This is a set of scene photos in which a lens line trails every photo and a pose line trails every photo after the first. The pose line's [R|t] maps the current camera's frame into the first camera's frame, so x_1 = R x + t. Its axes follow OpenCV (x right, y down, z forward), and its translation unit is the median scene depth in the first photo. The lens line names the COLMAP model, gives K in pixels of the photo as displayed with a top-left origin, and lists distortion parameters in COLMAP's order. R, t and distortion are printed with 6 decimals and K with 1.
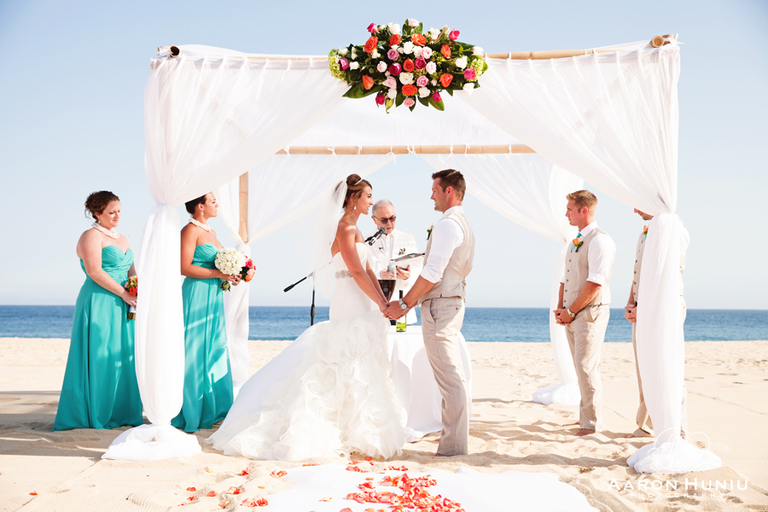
lens RADIAL K [[995.9, 0, 384.0], [0, 995.9, 256.0], [0, 0, 1]] dist [-0.028684, -0.007570]
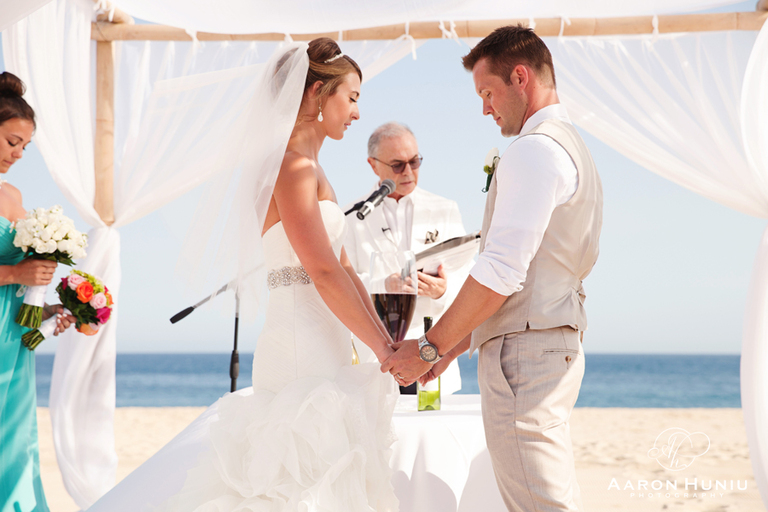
lens RADIAL K [[1608.5, 0, 384.0], [0, 1608.5, 256.0], [0, 0, 1]] dist [0.015121, 0.094370]
pose [[0.999910, -0.006050, -0.011975, 0.008345], [0.005930, 0.999932, -0.010084, 0.019236], [0.012035, 0.010012, 0.999877, 0.381451]]
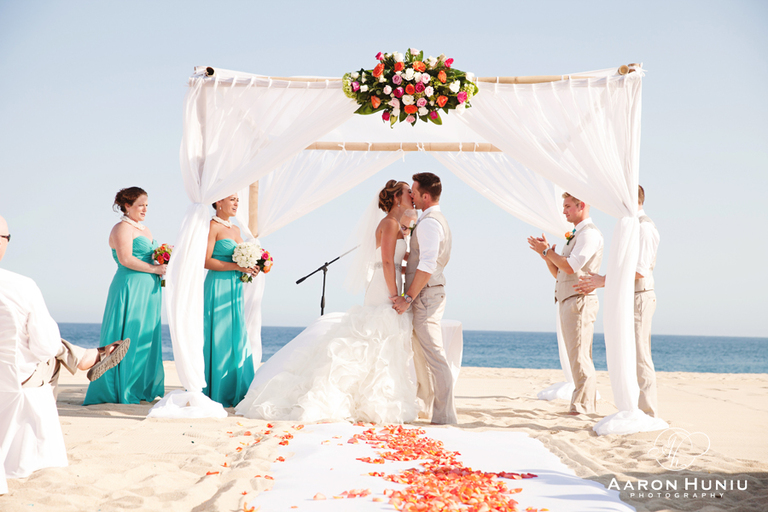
lens RADIAL K [[1260.3, 0, 384.0], [0, 1260.3, 256.0], [0, 0, 1]] dist [0.061093, 0.017257]
pose [[0.999798, 0.013859, -0.014571, 0.017756], [-0.013852, 0.999904, 0.000565, 0.006327], [0.014577, -0.000363, 0.999894, -0.484146]]
